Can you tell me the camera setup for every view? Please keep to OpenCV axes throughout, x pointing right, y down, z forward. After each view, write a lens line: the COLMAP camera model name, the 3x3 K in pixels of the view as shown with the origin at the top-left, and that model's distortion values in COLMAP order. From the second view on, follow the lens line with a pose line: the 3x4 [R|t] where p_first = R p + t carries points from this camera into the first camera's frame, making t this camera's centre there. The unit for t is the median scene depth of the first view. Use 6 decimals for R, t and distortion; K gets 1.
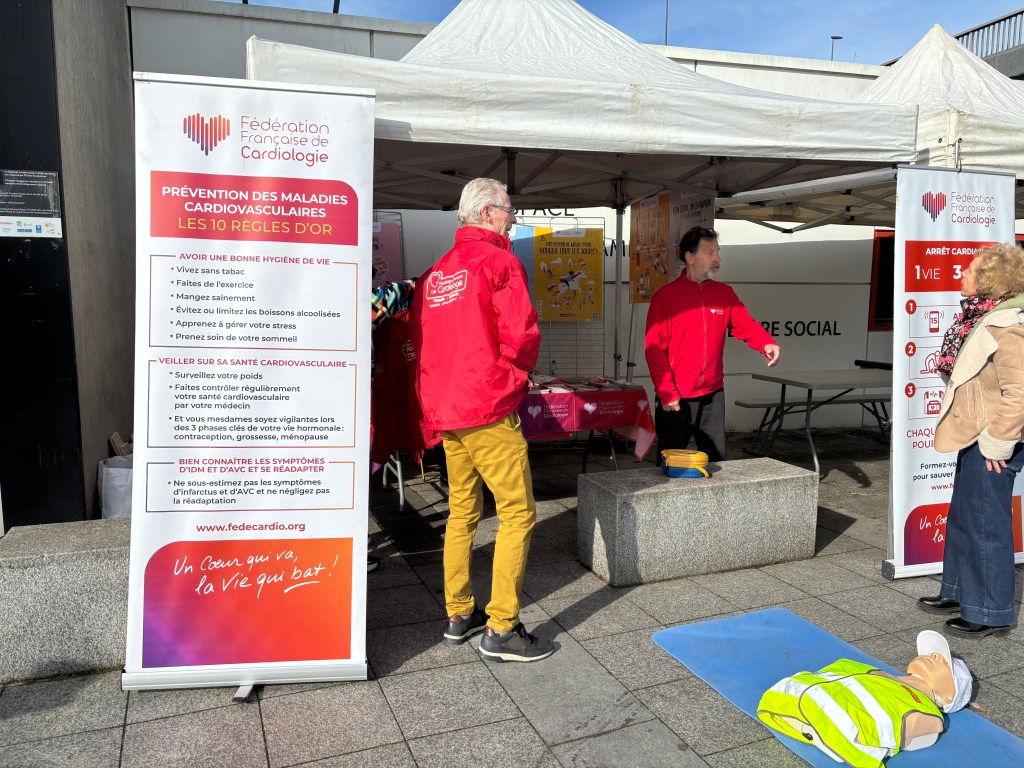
lens RADIAL K [[788.0, 0, 505.3], [0, 788.0, 391.0], [0, 0, 1]] dist [0.039483, -0.052256]
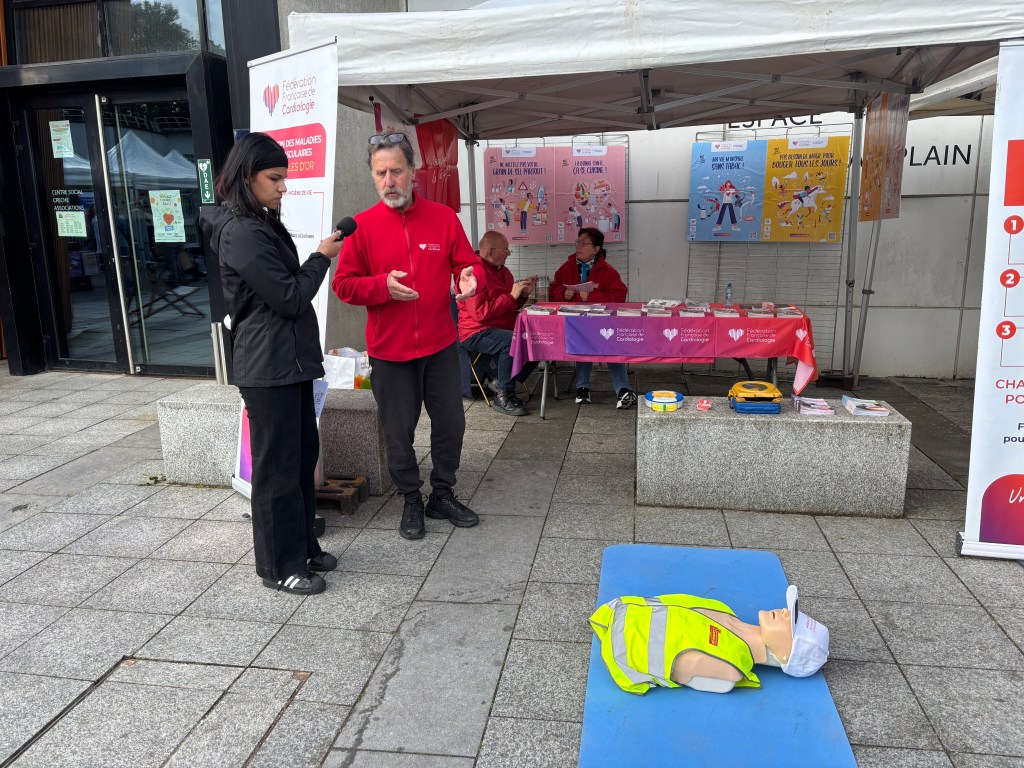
lens RADIAL K [[786.7, 0, 507.9], [0, 786.7, 387.5], [0, 0, 1]] dist [0.017339, 0.003448]
pose [[0.849987, 0.098069, -0.517595, 0.503028], [-0.048512, 0.992916, 0.108463, -0.005773], [0.524565, -0.067083, 0.848723, 0.052196]]
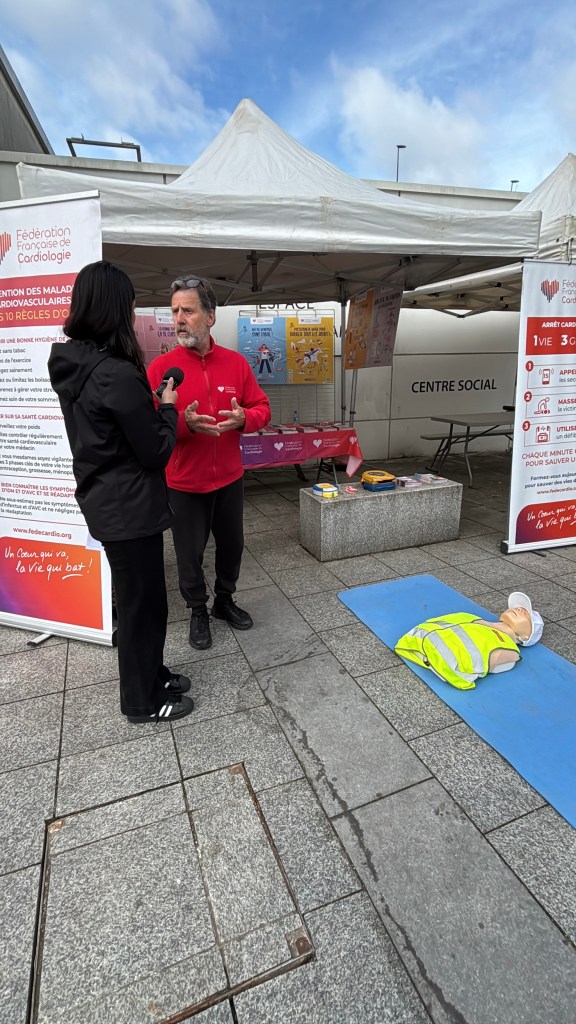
lens RADIAL K [[486.3, 0, 288.0], [0, 486.3, 512.0], [0, 0, 1]] dist [0.031697, -0.053612]
pose [[0.999589, -0.017027, -0.023050, 0.097006], [0.020584, 0.986222, 0.164143, -0.001684], [0.019937, -0.164550, 0.986167, 0.090325]]
